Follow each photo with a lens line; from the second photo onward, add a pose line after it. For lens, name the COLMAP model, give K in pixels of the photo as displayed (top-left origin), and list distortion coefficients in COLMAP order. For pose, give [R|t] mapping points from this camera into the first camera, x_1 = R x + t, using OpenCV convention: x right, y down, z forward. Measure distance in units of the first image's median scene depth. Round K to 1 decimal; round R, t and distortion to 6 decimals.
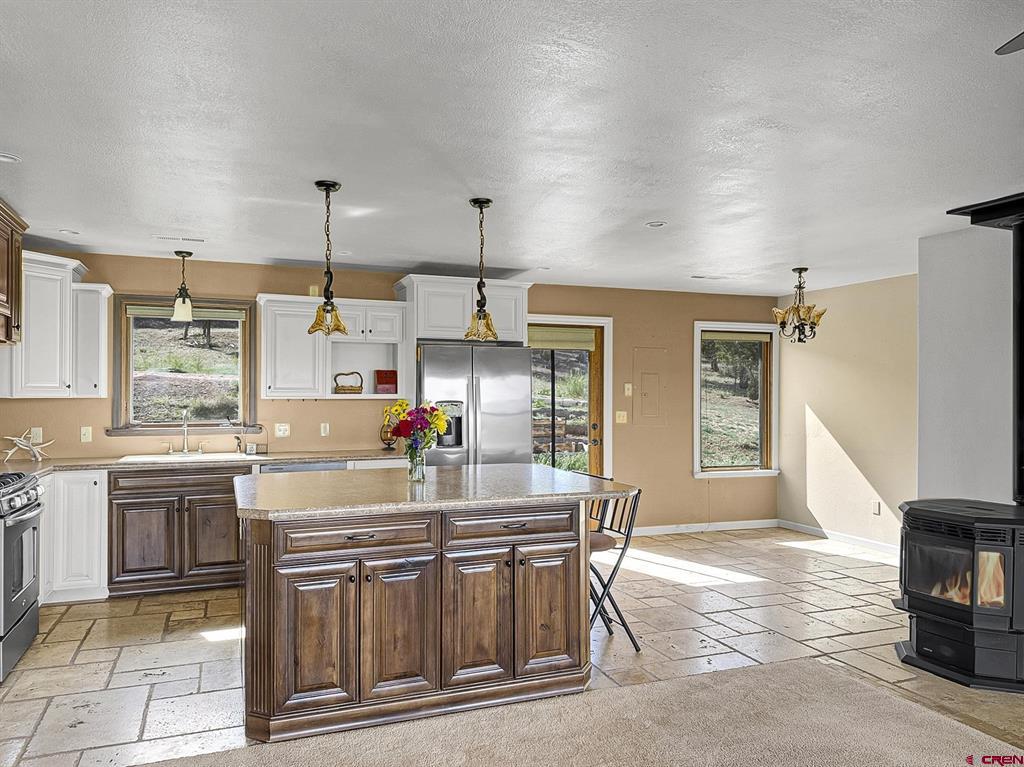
lens RADIAL K [[739.0, 0, 516.1], [0, 739.0, 387.5], [0, 0, 1]] dist [0.075190, -0.109481]
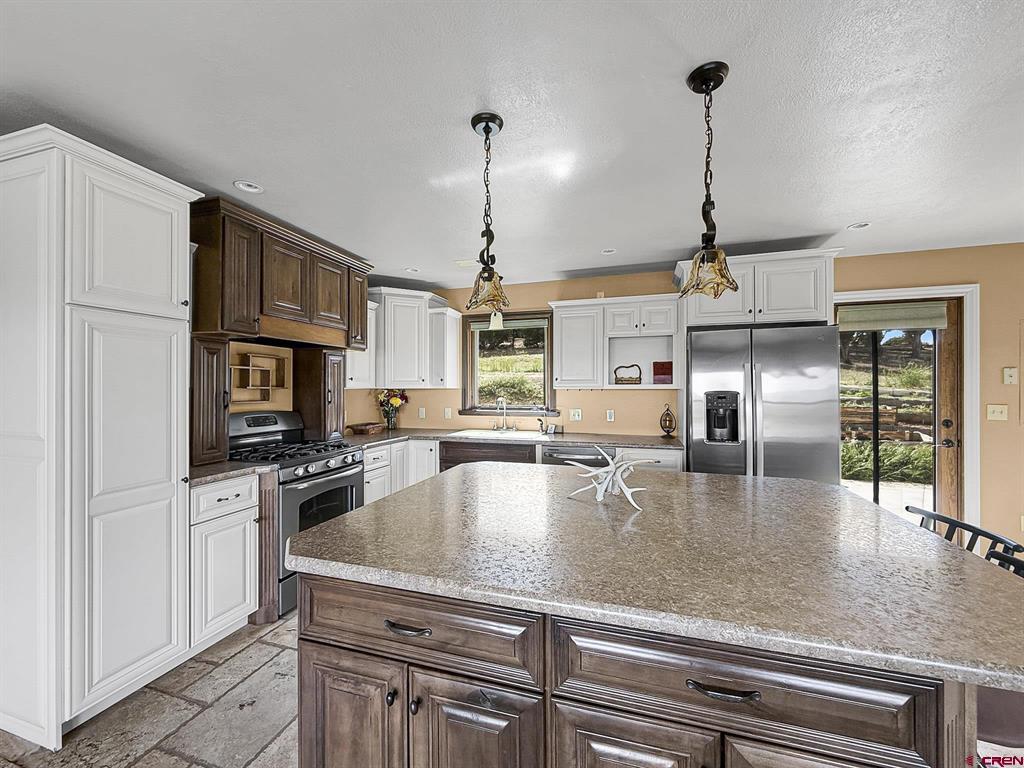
lens RADIAL K [[413.5, 0, 508.9], [0, 413.5, 386.8], [0, 0, 1]] dist [-0.000878, 0.001067]
pose [[0.771444, -0.004404, -0.636283, 0.032526], [0.010937, 0.999920, 0.006340, 0.006659], [0.636204, -0.011850, 0.771430, 0.450515]]
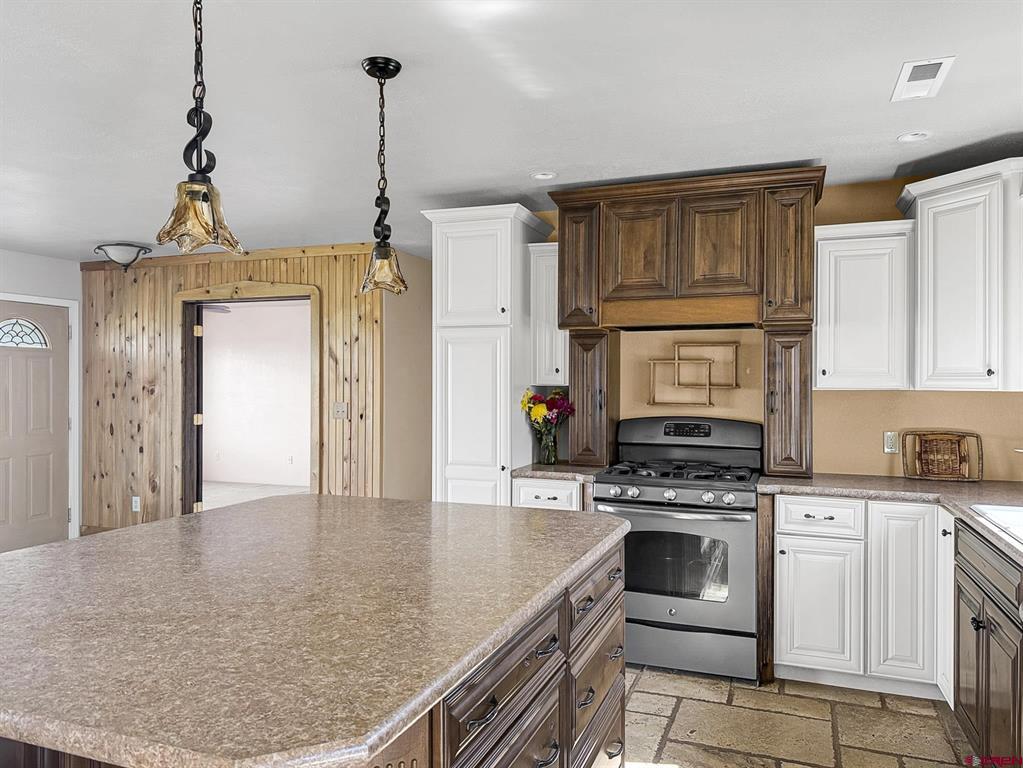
lens RADIAL K [[738.3, 0, 508.4], [0, 738.3, 383.4], [0, 0, 1]] dist [0.075190, -0.109481]
pose [[-0.681302, -0.004656, -0.731988, 0.104914], [0.001485, 0.999969, -0.007743, 0.010248], [0.732001, -0.006362, -0.681274, 1.032006]]
